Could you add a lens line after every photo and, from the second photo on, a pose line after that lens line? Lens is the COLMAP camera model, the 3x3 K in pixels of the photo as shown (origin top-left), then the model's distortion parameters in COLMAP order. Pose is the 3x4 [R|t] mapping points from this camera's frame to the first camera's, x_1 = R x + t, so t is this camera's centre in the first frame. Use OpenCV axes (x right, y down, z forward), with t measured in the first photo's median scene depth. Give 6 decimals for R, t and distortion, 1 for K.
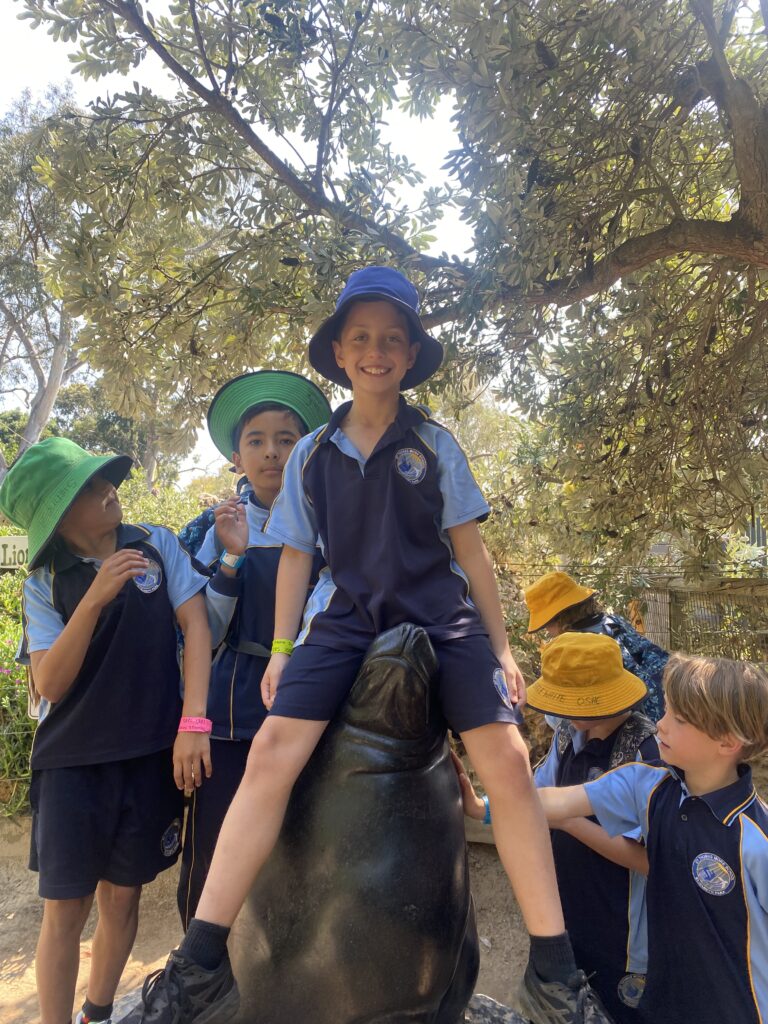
lens RADIAL K [[771.8, 0, 378.8], [0, 771.8, 515.6], [0, 0, 1]] dist [0.012044, -0.007734]
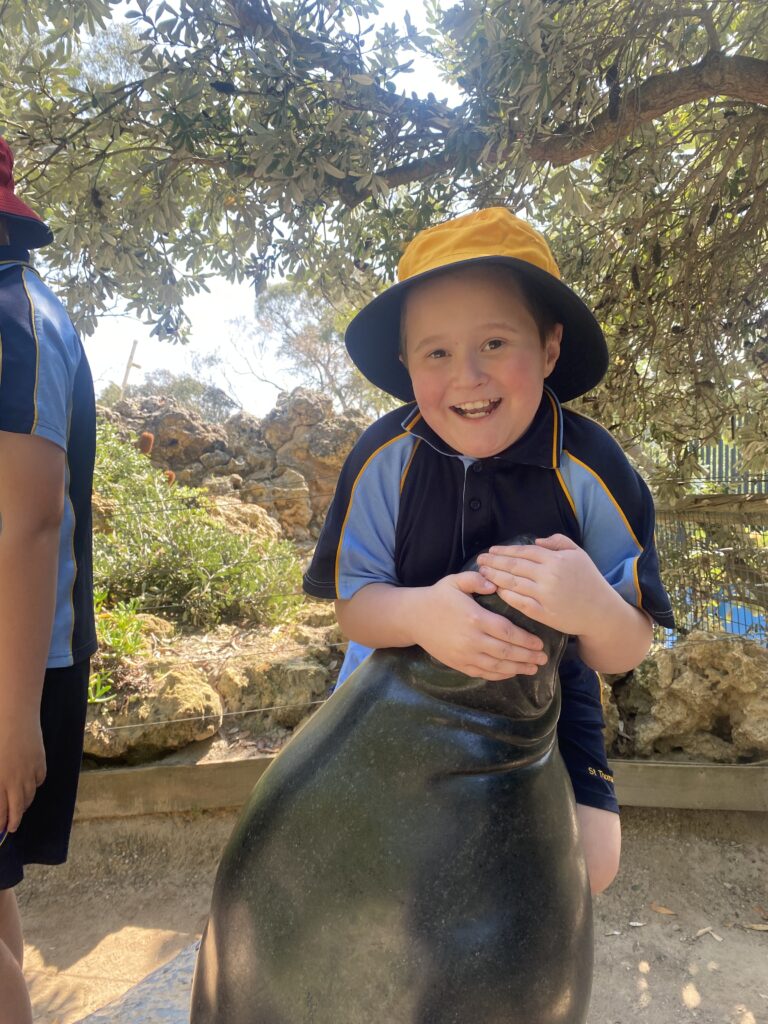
lens RADIAL K [[779.4, 0, 379.9], [0, 779.4, 509.3], [0, 0, 1]] dist [0.002481, -0.001022]
pose [[0.990565, -0.002196, 0.137027, -0.057514], [-0.009484, 0.996376, 0.084527, 0.023940], [-0.136716, -0.085029, 0.986954, 0.140423]]
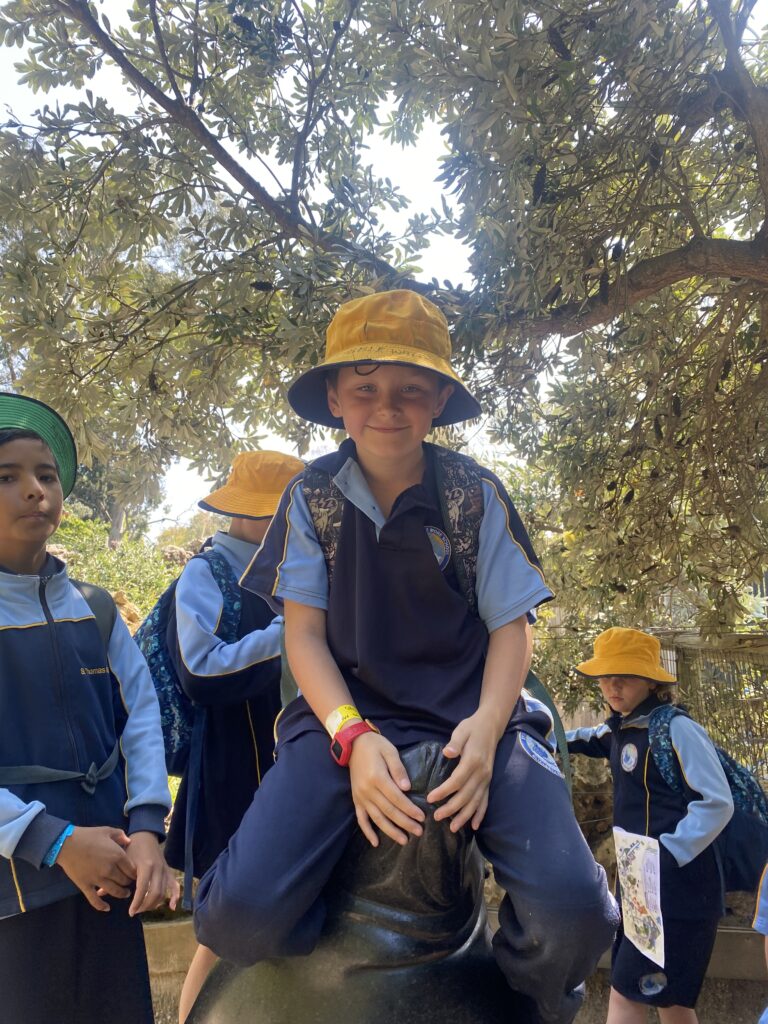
lens RADIAL K [[777.8, 0, 394.9], [0, 777.8, 518.7], [0, 0, 1]] dist [0.004726, 0.001443]
pose [[0.998560, -0.008402, 0.052976, -0.010822], [0.011537, 0.998182, -0.059161, -0.006651], [-0.052382, 0.059687, 0.996842, 0.100776]]
